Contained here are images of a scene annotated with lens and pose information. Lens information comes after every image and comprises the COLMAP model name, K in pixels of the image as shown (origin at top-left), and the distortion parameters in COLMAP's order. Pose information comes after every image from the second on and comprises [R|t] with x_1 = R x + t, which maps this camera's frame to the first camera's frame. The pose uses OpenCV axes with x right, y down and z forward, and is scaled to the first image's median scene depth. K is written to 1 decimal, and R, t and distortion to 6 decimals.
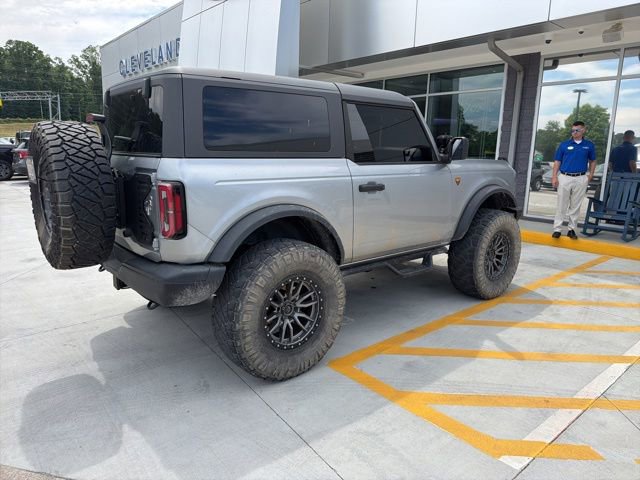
lens RADIAL K [[448.3, 0, 320.8], [0, 448.3, 237.9], [0, 0, 1]] dist [0.036620, -0.046831]
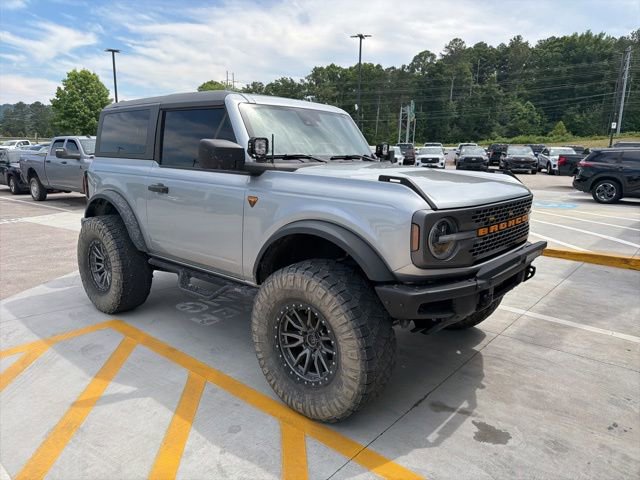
lens RADIAL K [[449.9, 0, 322.5], [0, 449.9, 239.5], [0, 0, 1]] dist [0.026844, -0.035141]
pose [[0.166033, 0.184385, -0.968729, 1.253610], [-0.207758, 0.966855, 0.148420, -0.240185], [0.963986, 0.176619, 0.198838, 1.205554]]
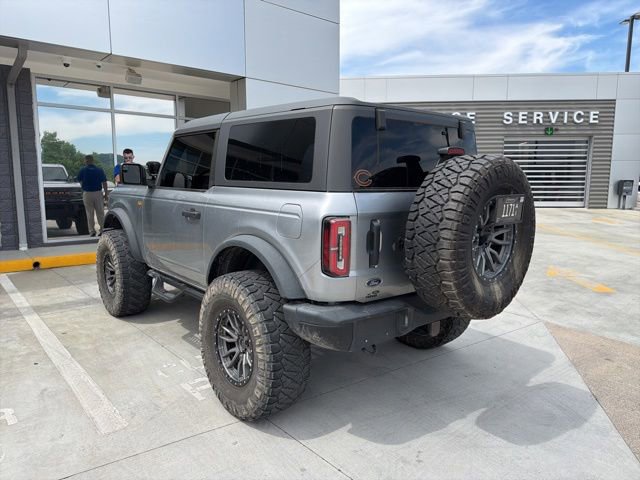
lens RADIAL K [[452.9, 0, 321.5], [0, 452.9, 238.0], [0, 0, 1]] dist [0.042441, -0.058090]
pose [[-0.013191, -0.151893, 0.988309, -1.264269], [0.184976, 0.970964, 0.151696, -0.248386], [-0.982654, 0.184815, 0.015289, 1.116190]]
